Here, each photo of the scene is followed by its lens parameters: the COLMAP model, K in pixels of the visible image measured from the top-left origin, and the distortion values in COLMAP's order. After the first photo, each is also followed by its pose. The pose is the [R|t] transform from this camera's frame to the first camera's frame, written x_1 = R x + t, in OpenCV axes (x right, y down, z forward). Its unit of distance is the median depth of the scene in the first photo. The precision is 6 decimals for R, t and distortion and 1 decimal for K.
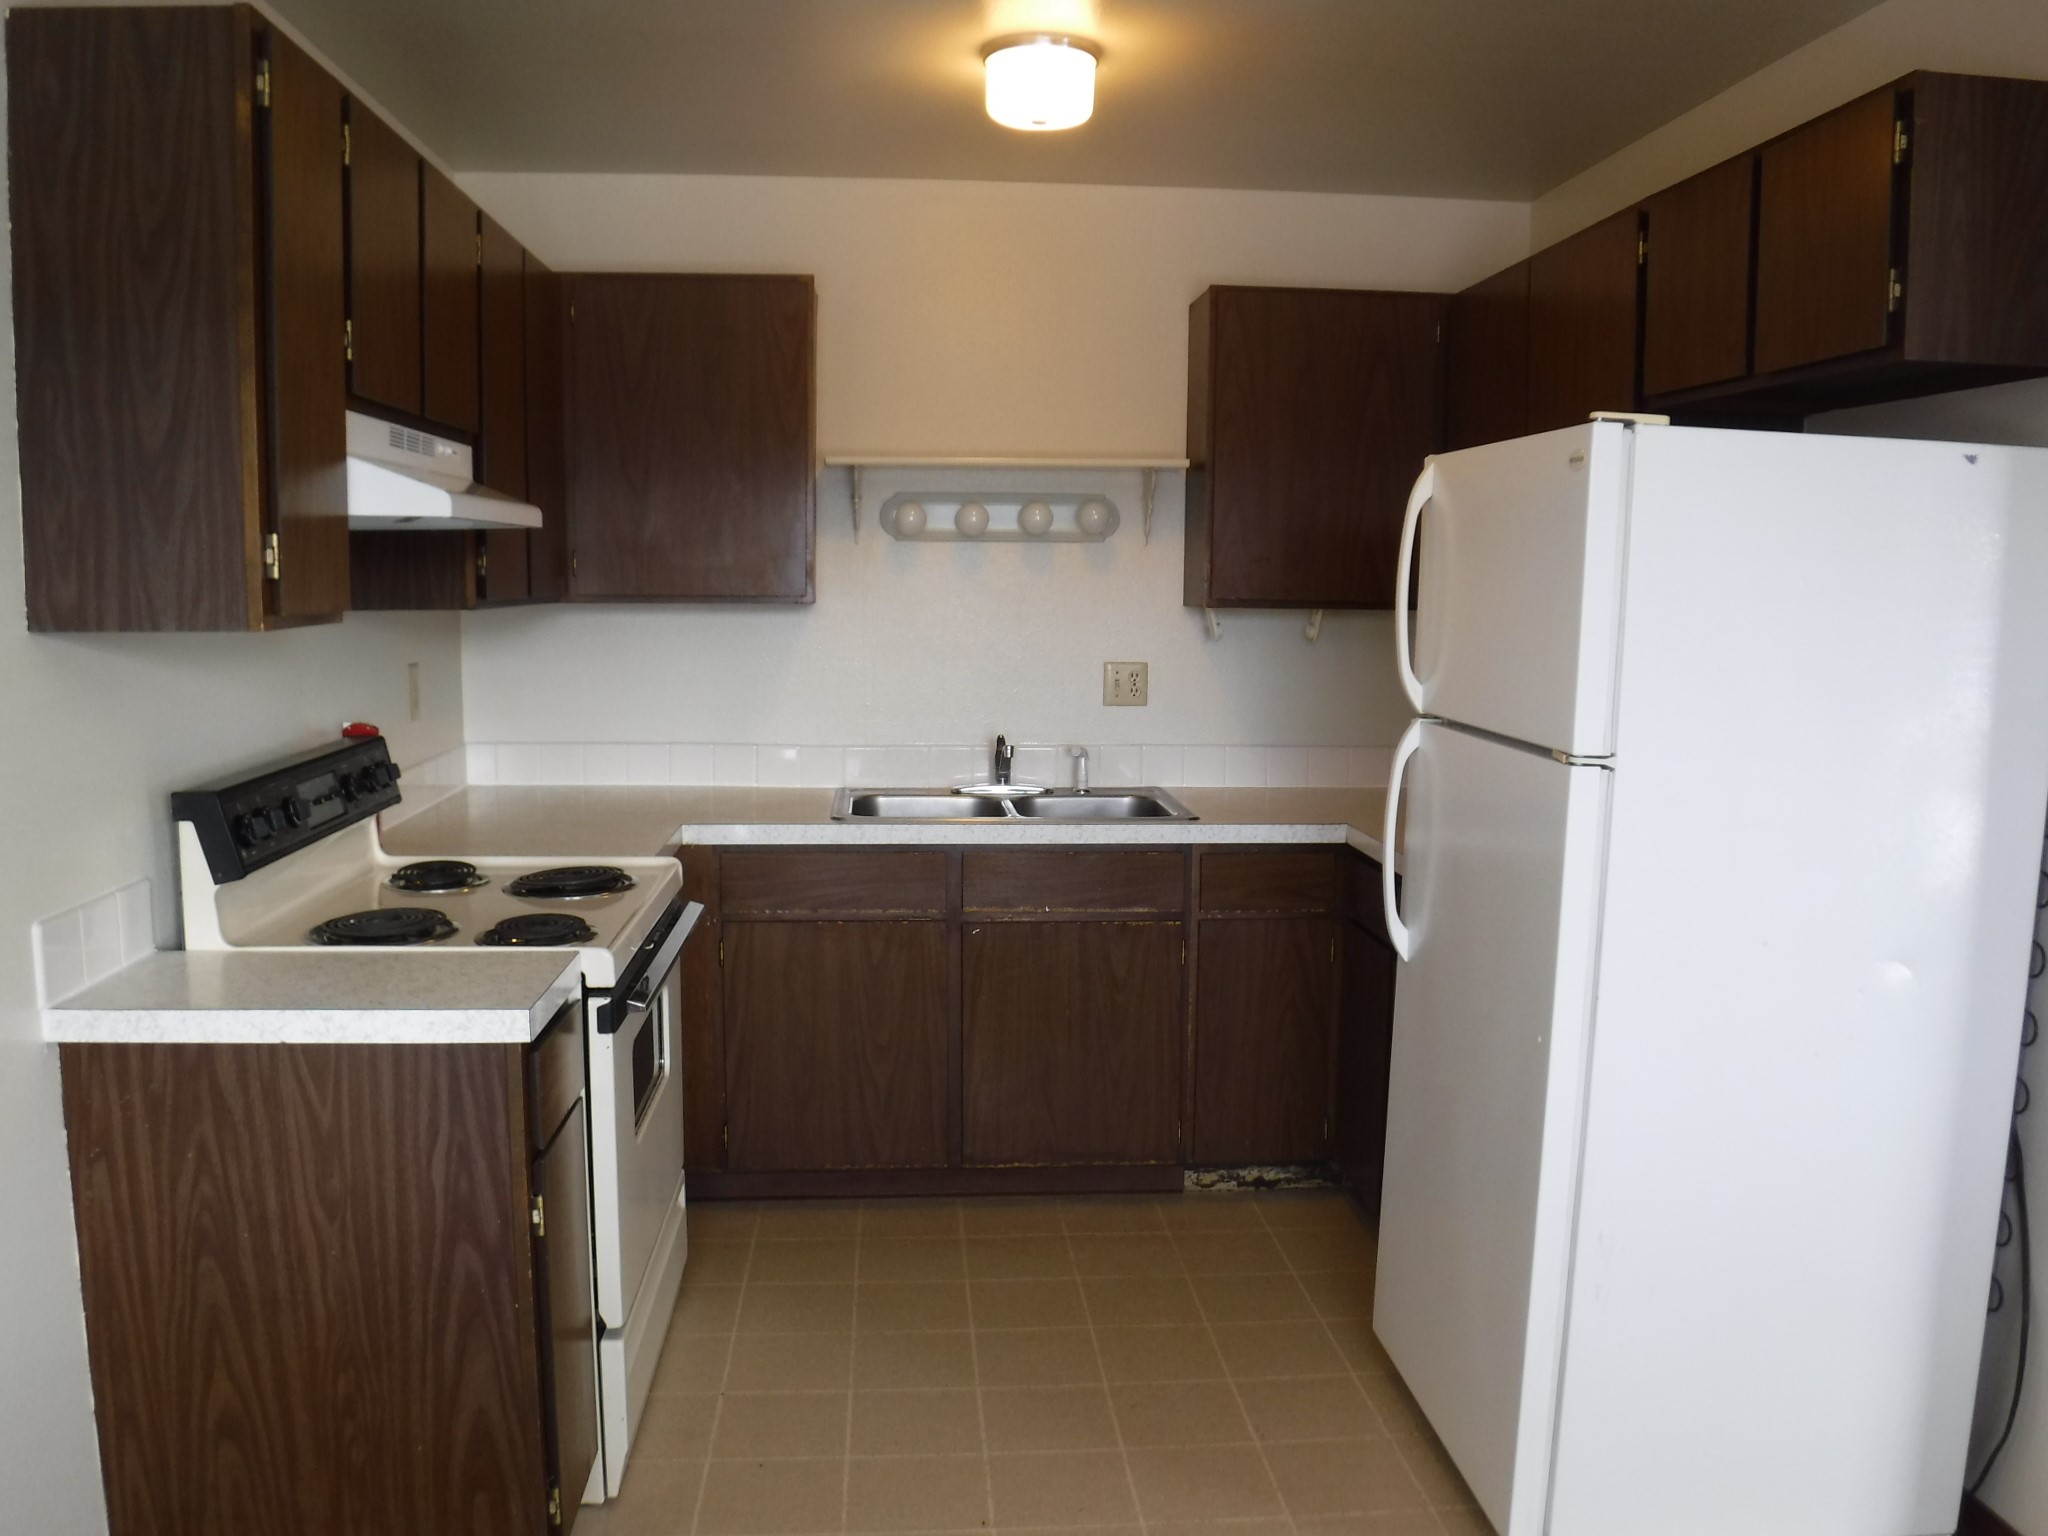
lens RADIAL K [[1641.6, 0, 1015.3], [0, 1641.6, 772.1], [0, 0, 1]] dist [-0.104987, 0.033331]
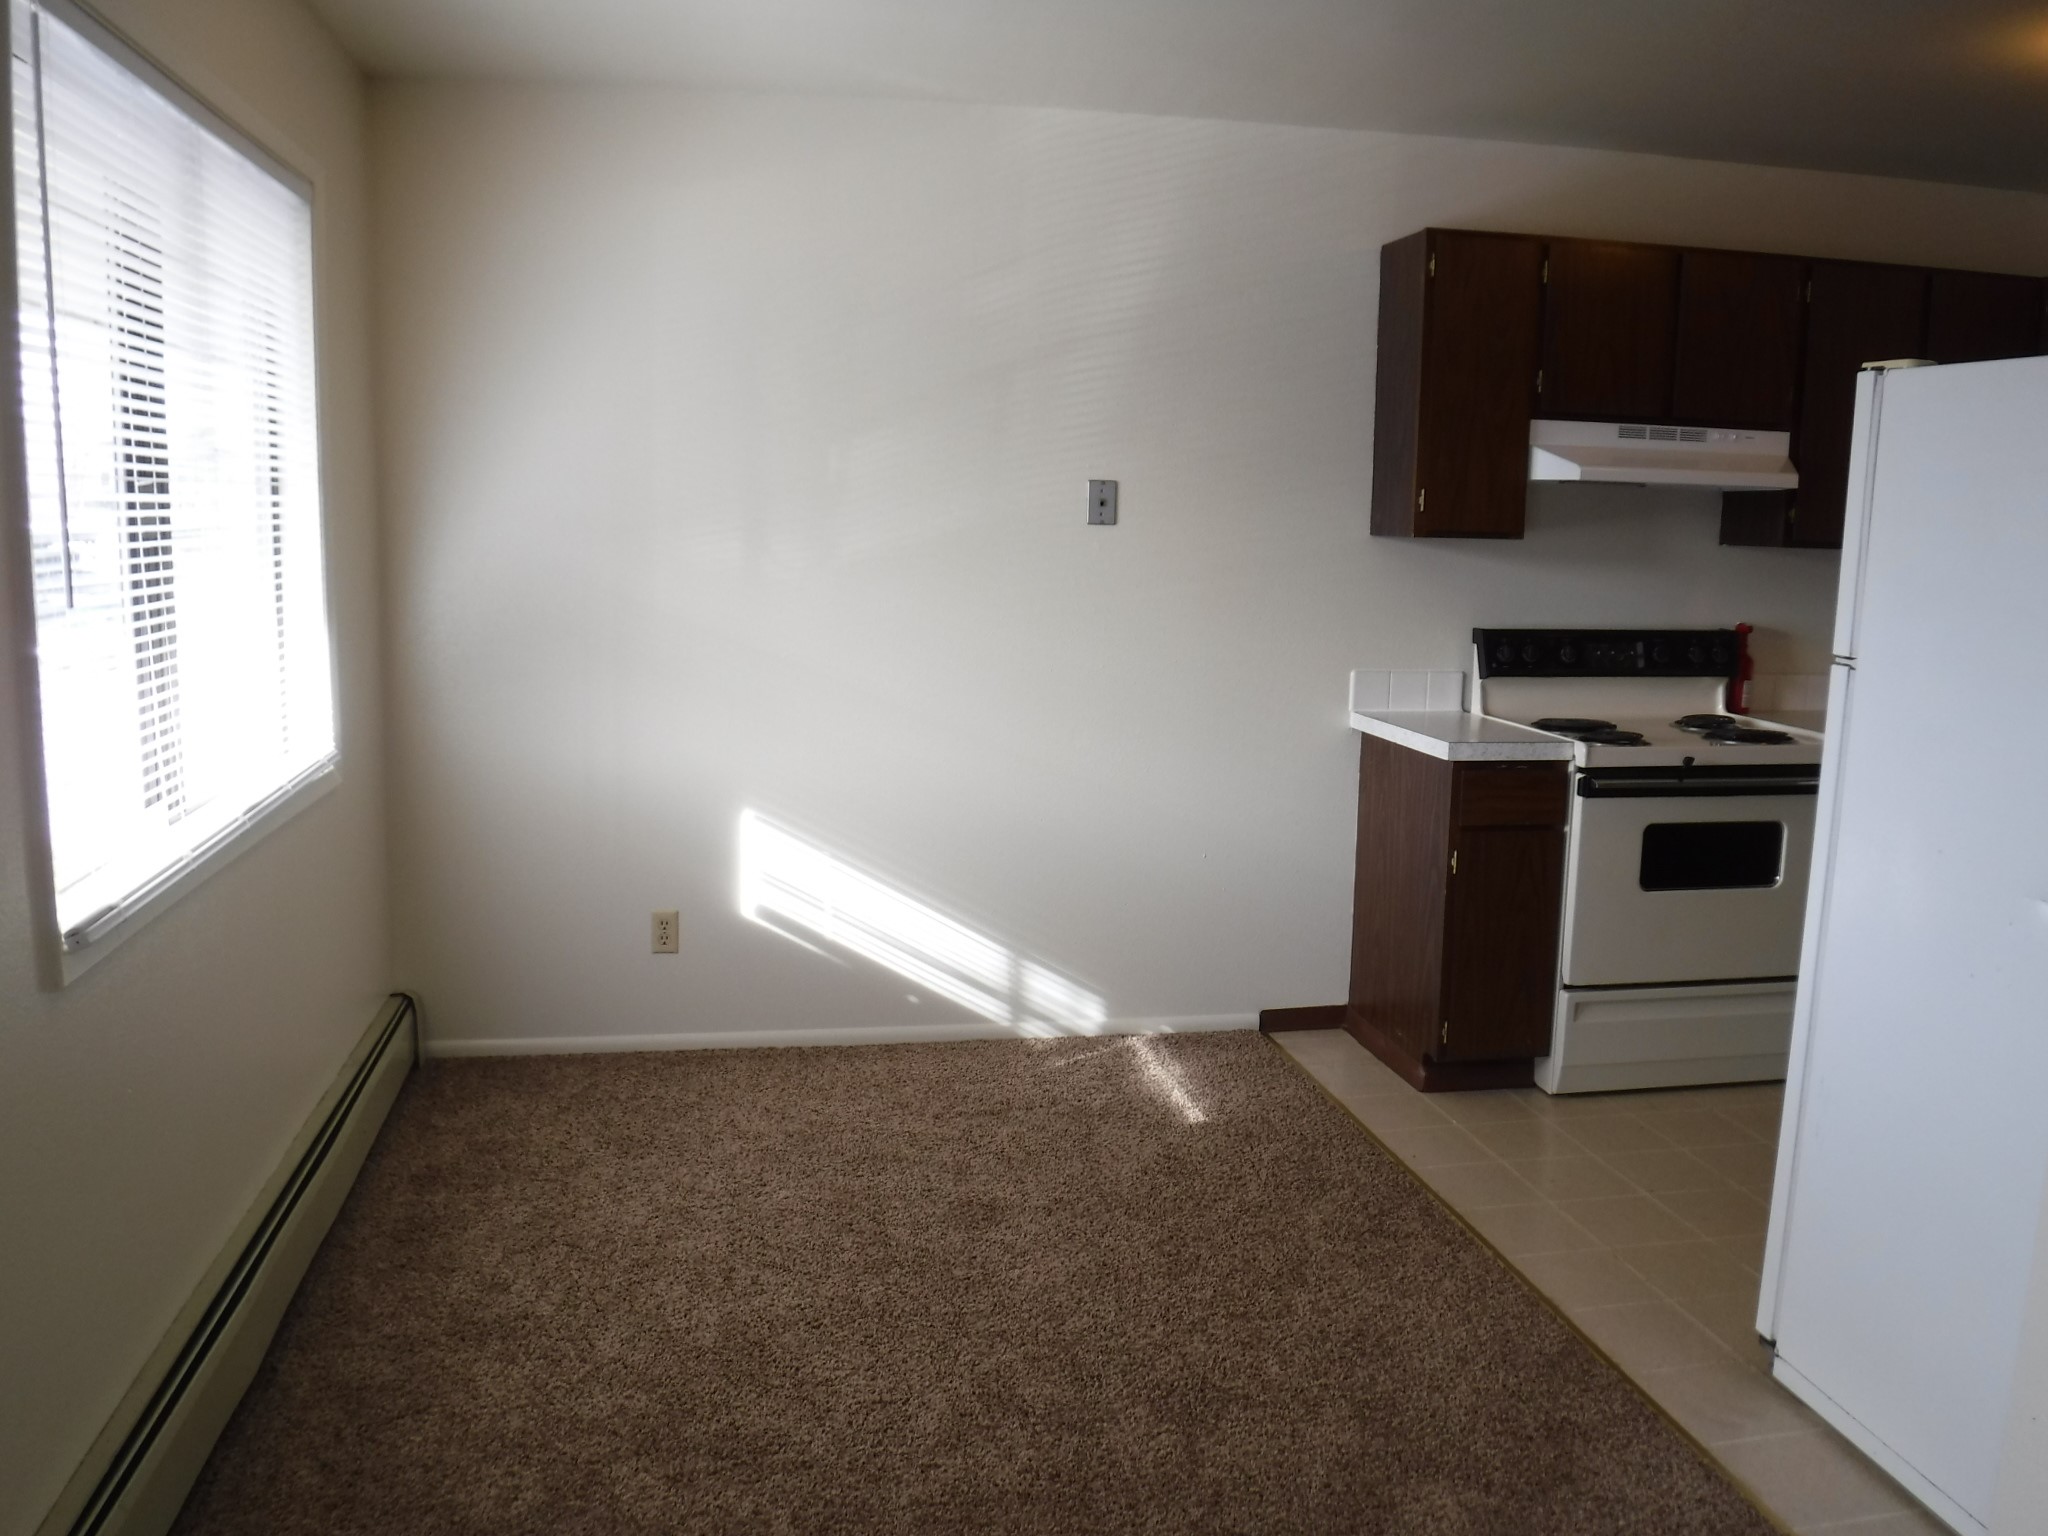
lens RADIAL K [[1641.6, 0, 1015.3], [0, 1641.6, 772.1], [0, 0, 1]] dist [-0.104987, 0.033331]
pose [[0.105671, 0.144700, -0.983817, 1.313990], [-0.139318, 0.981752, 0.129432, 0.006383], [0.984593, 0.123386, 0.123902, 0.248818]]
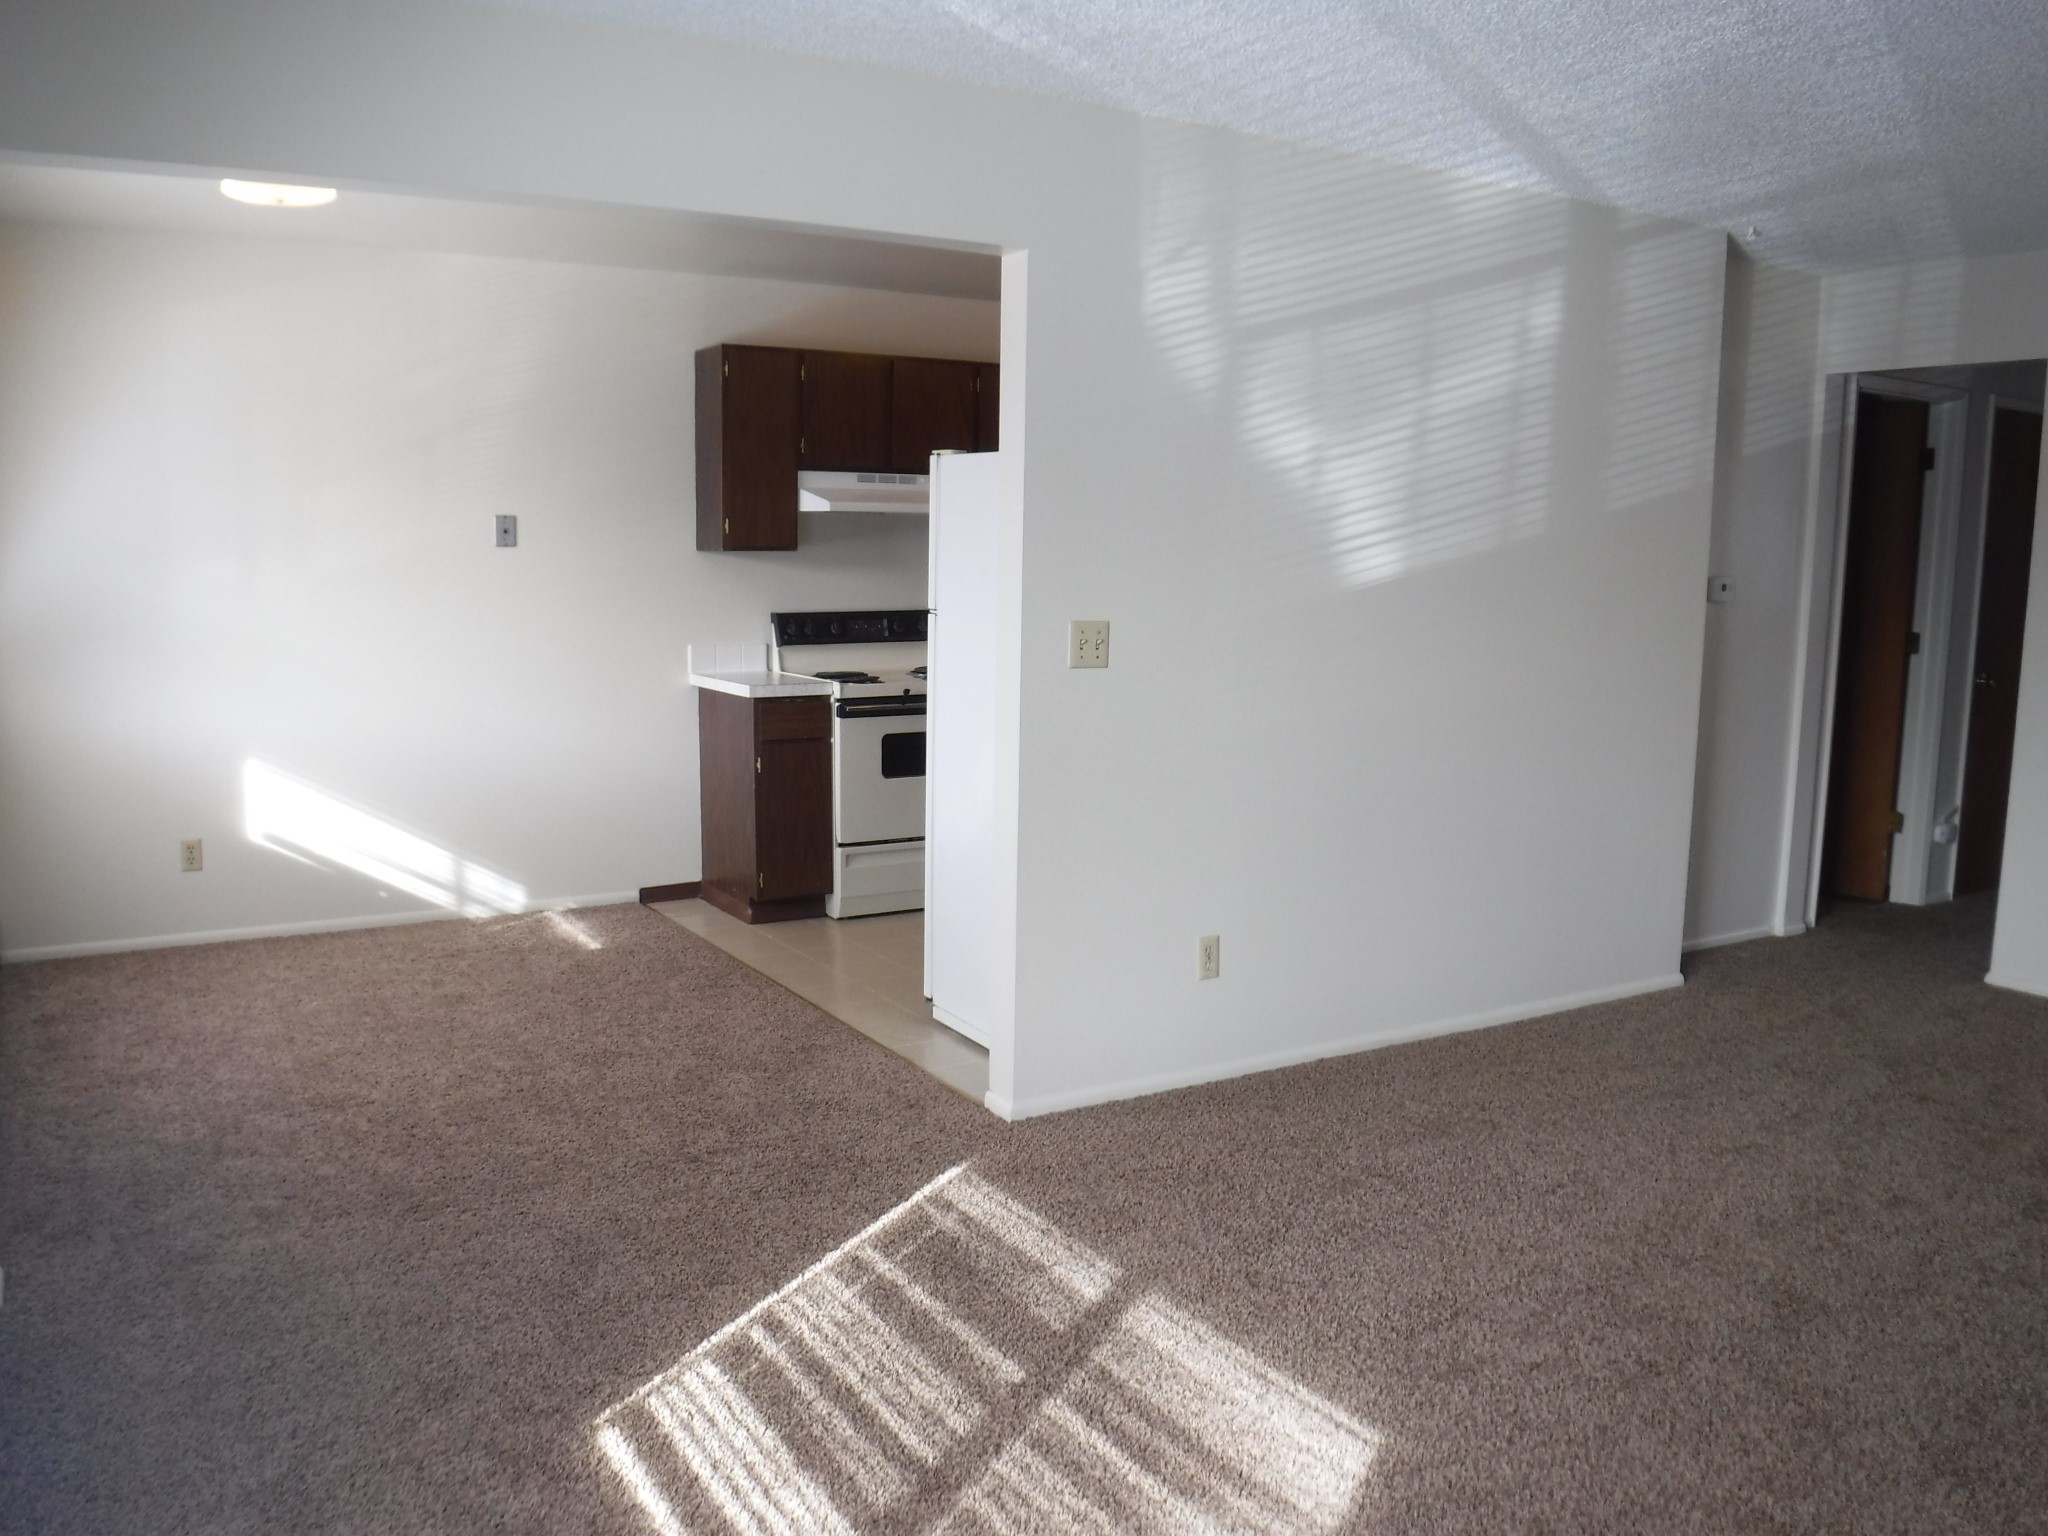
lens RADIAL K [[1641.6, 0, 1015.3], [0, 1641.6, 772.1], [0, 0, 1]] dist [-0.104987, 0.033331]
pose [[0.453736, 0.117740, -0.883324, 2.155568], [-0.116099, 0.990595, 0.072402, 0.031555], [0.883541, 0.069702, 0.463138, 0.086825]]
